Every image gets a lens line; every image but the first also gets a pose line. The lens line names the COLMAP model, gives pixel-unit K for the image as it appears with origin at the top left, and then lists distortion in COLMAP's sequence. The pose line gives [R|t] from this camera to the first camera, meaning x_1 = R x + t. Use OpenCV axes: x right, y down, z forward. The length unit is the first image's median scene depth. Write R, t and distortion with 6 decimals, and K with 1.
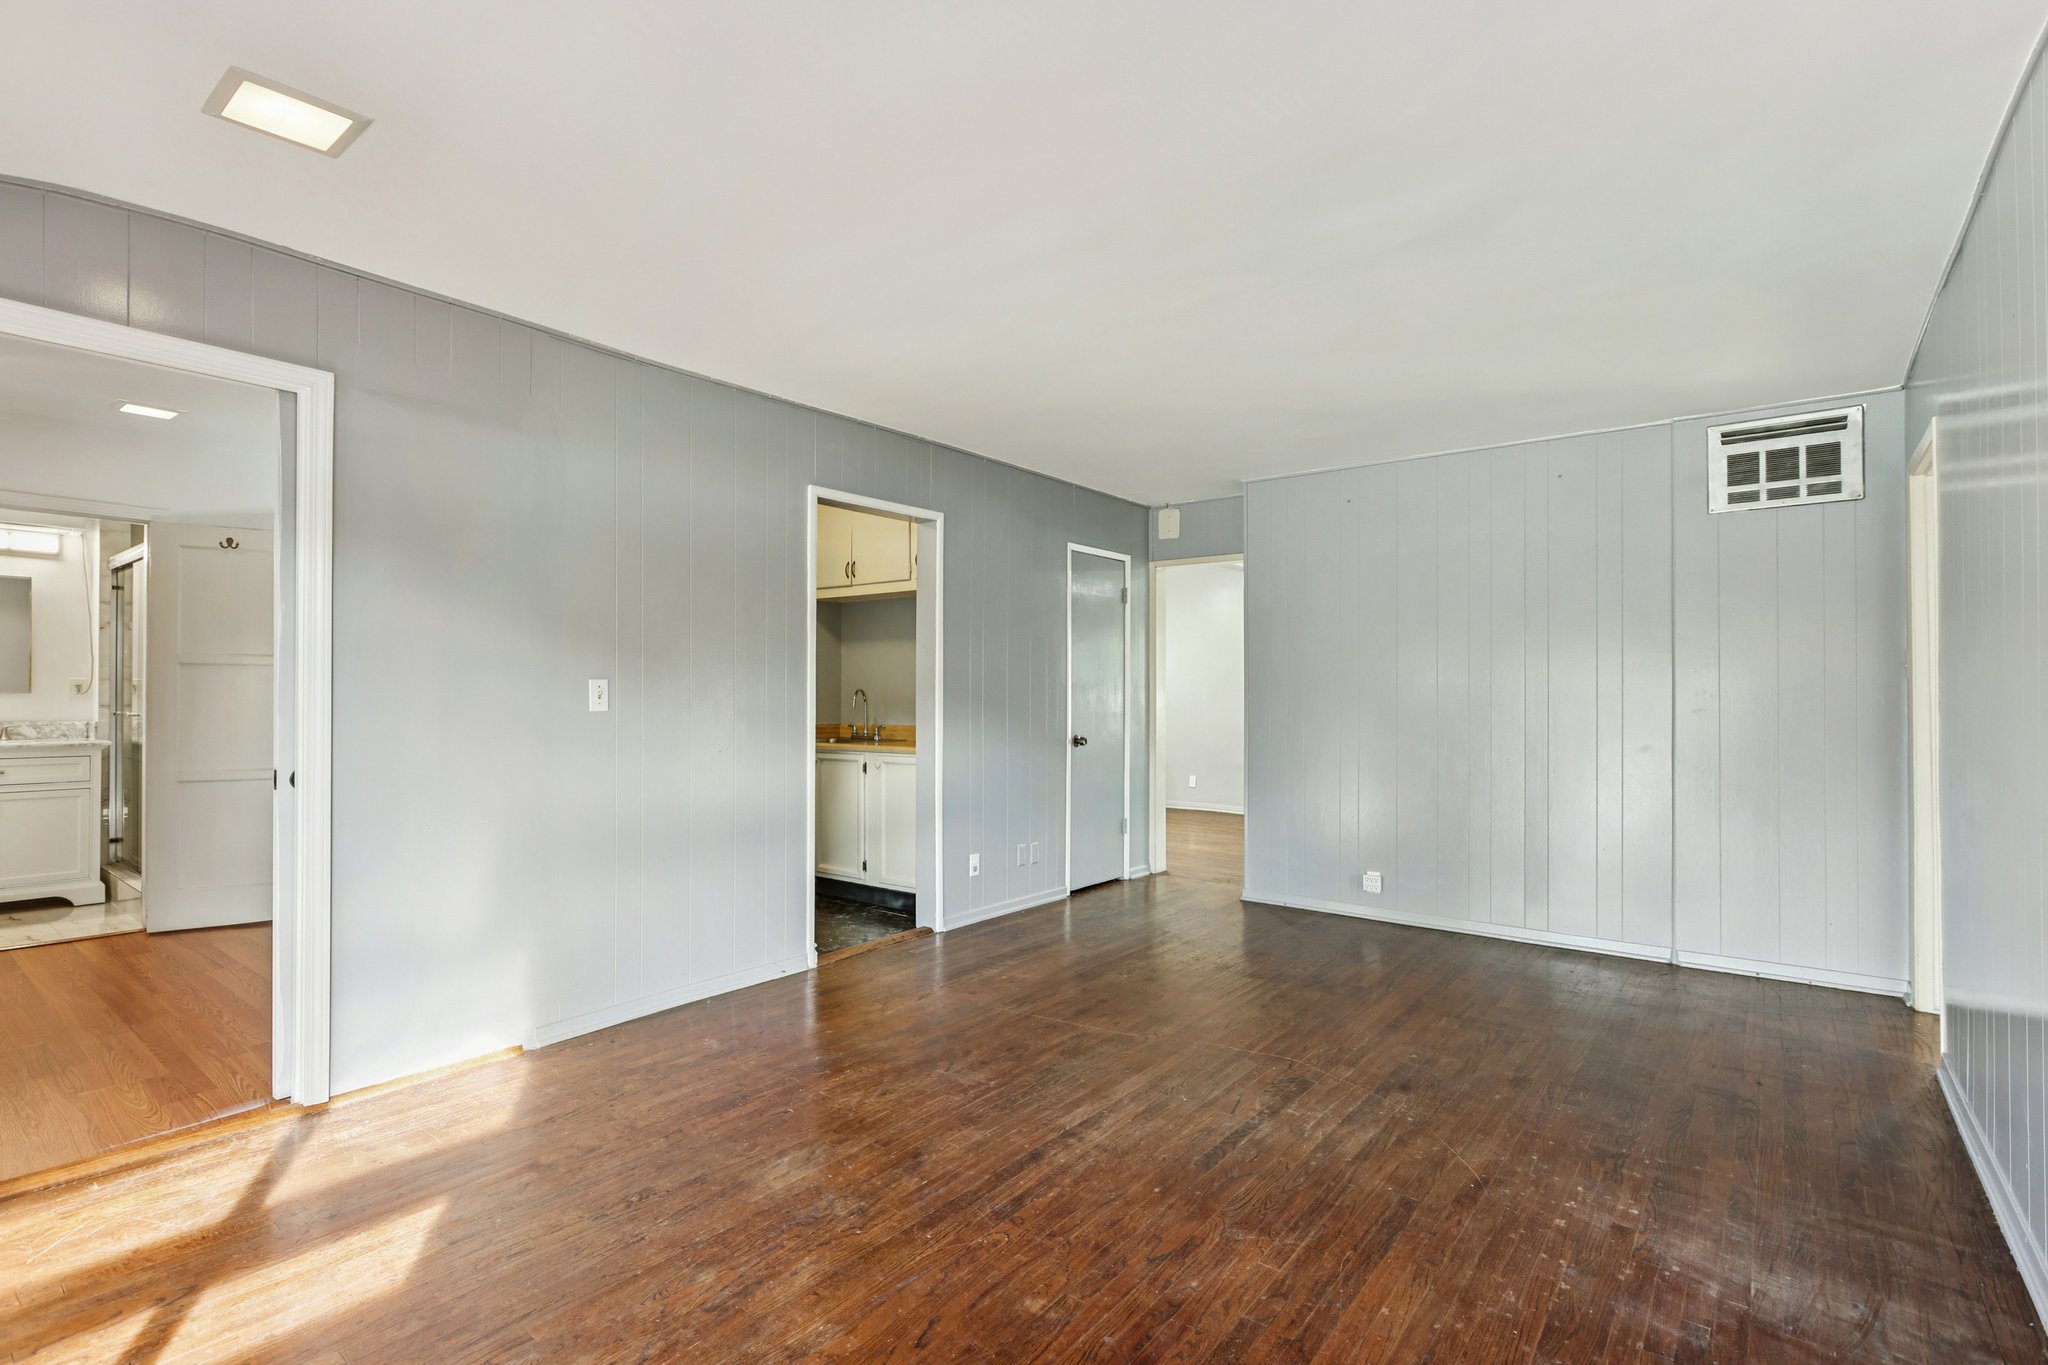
lens RADIAL K [[973.7, 0, 1040.1], [0, 973.7, 683.9], [0, 0, 1]] dist [-0.002832, -0.001491]
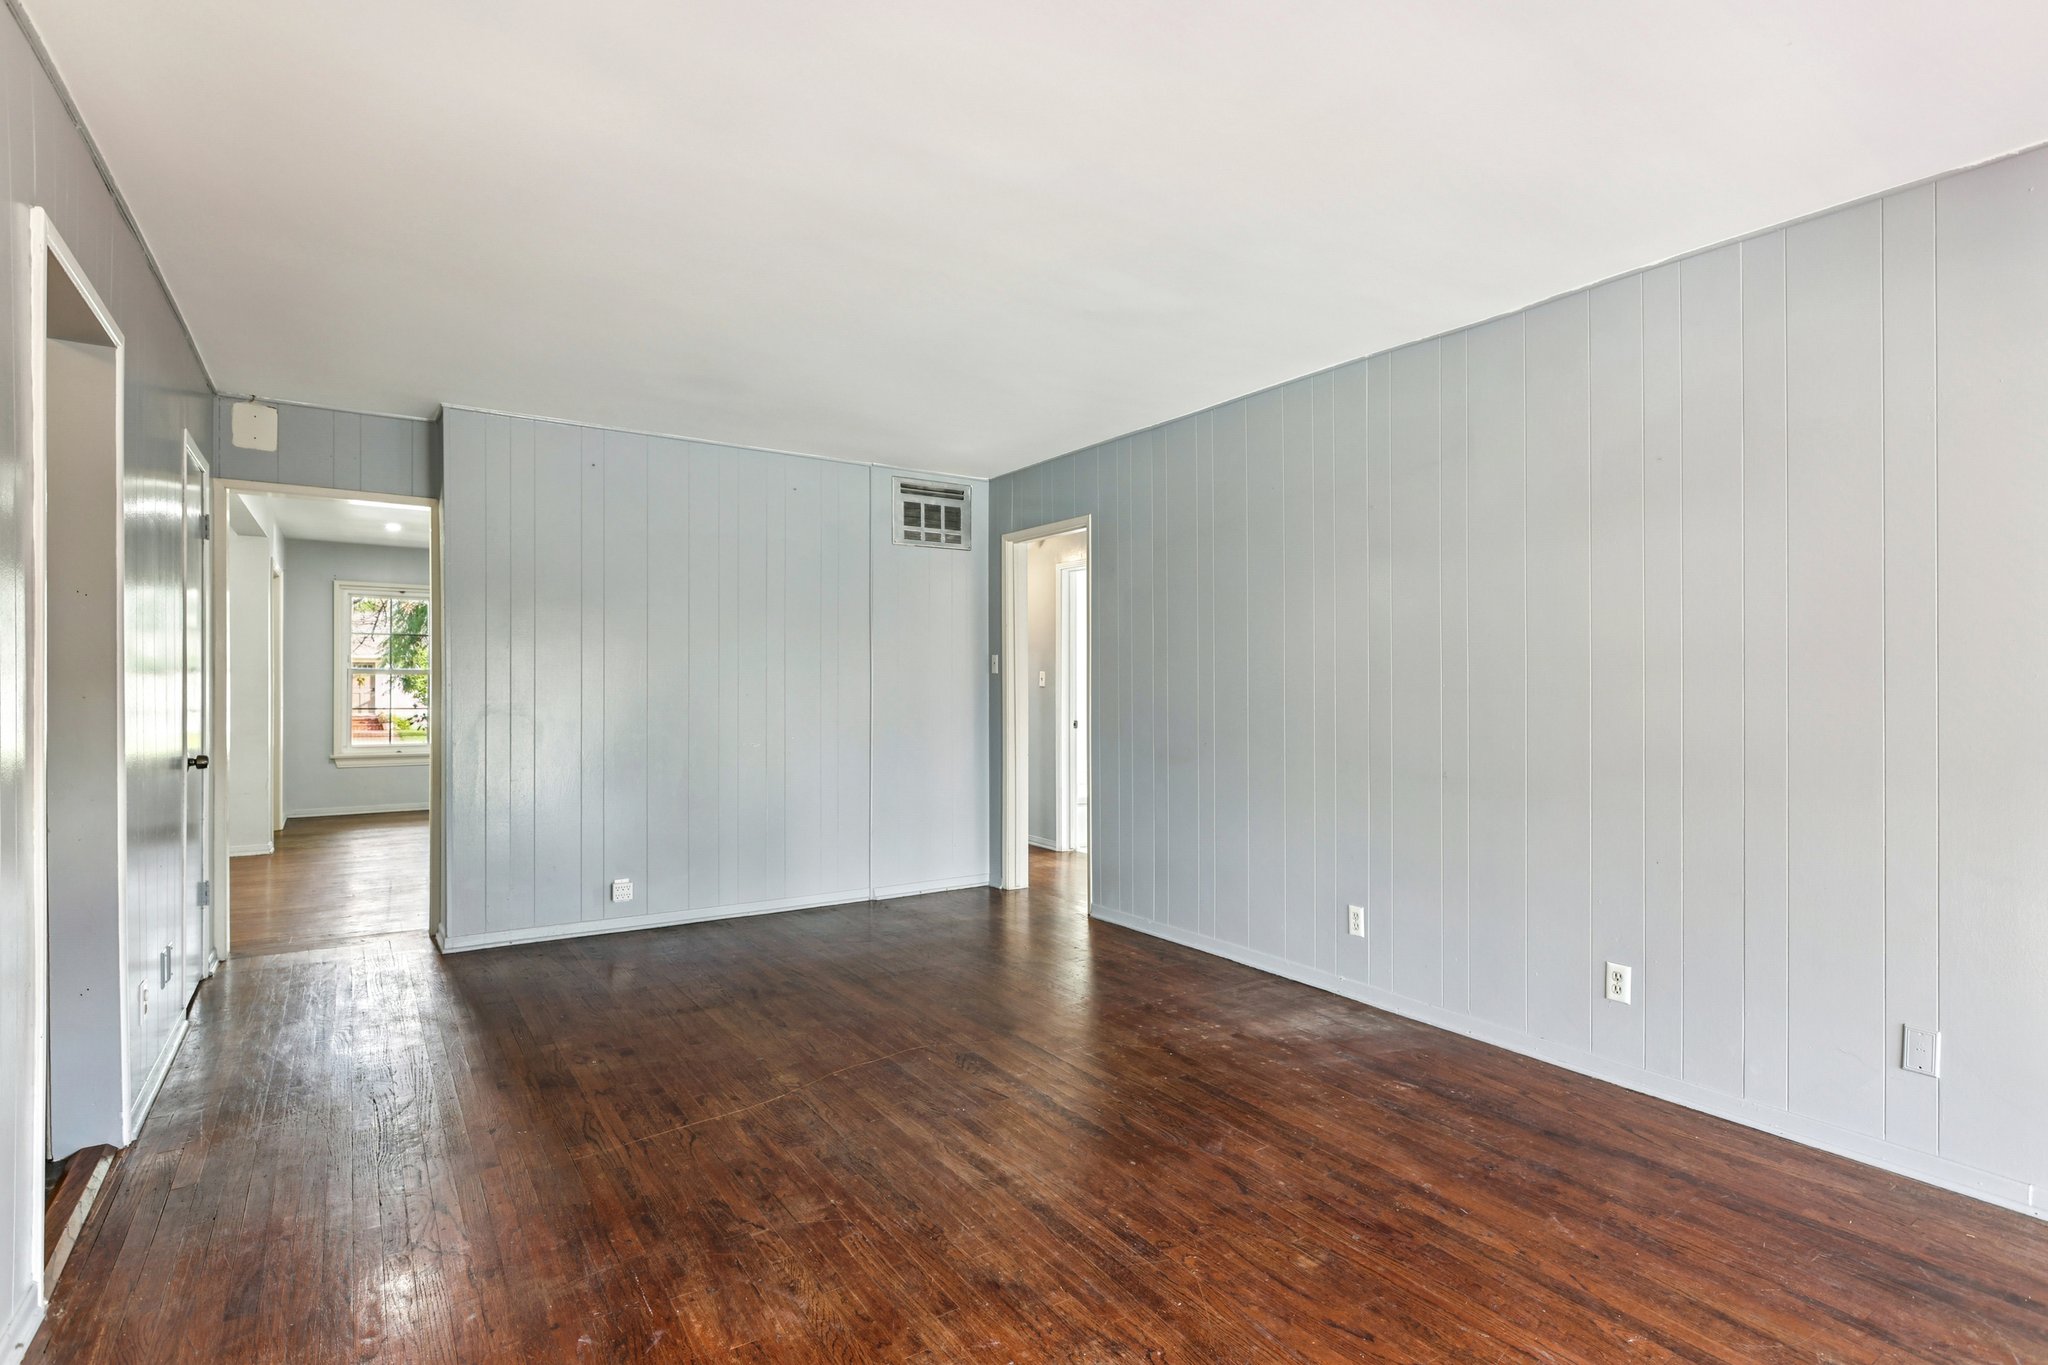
lens RADIAL K [[973.7, 0, 1039.3], [0, 973.7, 695.7], [0, 0, 1]] dist [-0.002832, -0.001491]
pose [[0.311858, -0.011312, 0.950062, -0.710020], [-0.011871, 0.999805, 0.015801, 0.003696], [-0.950055, -0.016206, 0.311662, 0.617190]]
